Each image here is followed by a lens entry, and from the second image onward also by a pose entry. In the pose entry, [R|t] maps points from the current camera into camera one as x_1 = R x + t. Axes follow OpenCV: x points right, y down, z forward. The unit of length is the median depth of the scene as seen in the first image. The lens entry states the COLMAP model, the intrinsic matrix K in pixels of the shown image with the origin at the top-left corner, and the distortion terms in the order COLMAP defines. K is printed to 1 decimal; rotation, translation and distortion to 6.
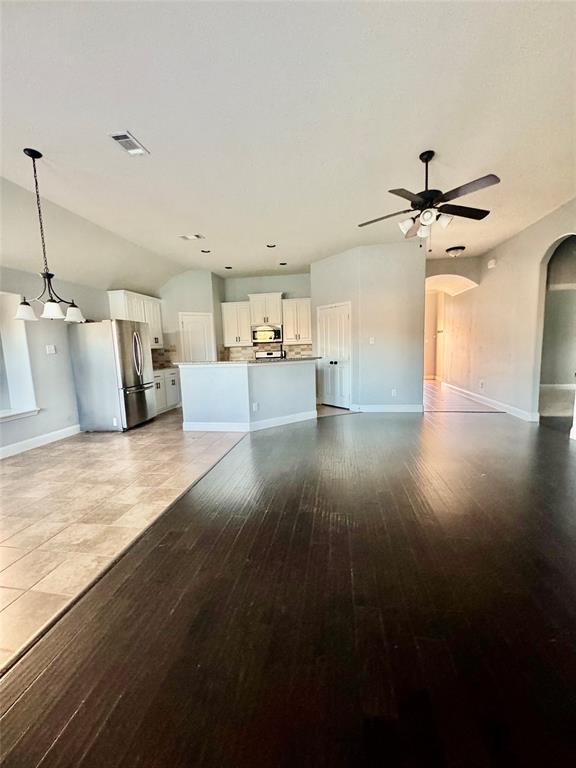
lens RADIAL K [[307.0, 0, 288.0], [0, 307.0, 384.0], [0, 0, 1]] dist [-0.002717, -0.000096]
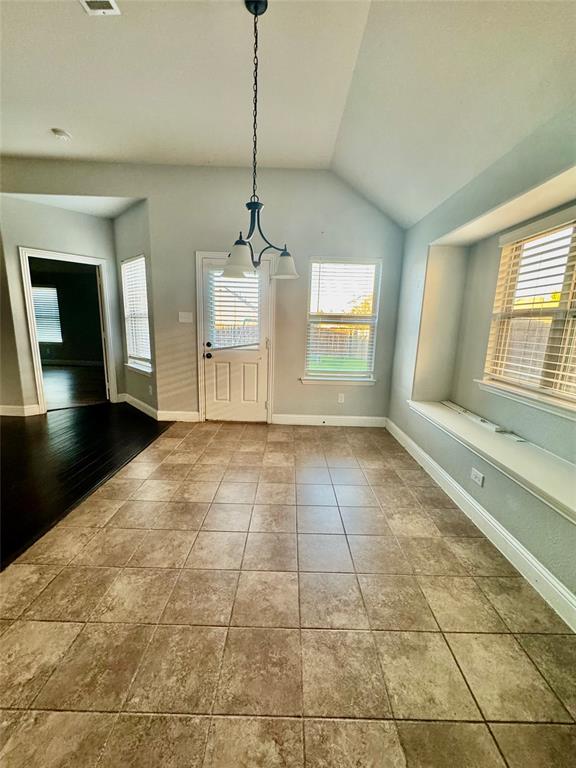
lens RADIAL K [[308.0, 0, 288.0], [0, 308.0, 384.0], [0, 0, 1]] dist [-0.001920, 0.000094]
pose [[-0.988179, 0.031013, -0.150133, -0.721651], [-0.017191, 0.950729, 0.309547, -0.190420], [0.152336, 0.308469, -0.938957, 1.707711]]
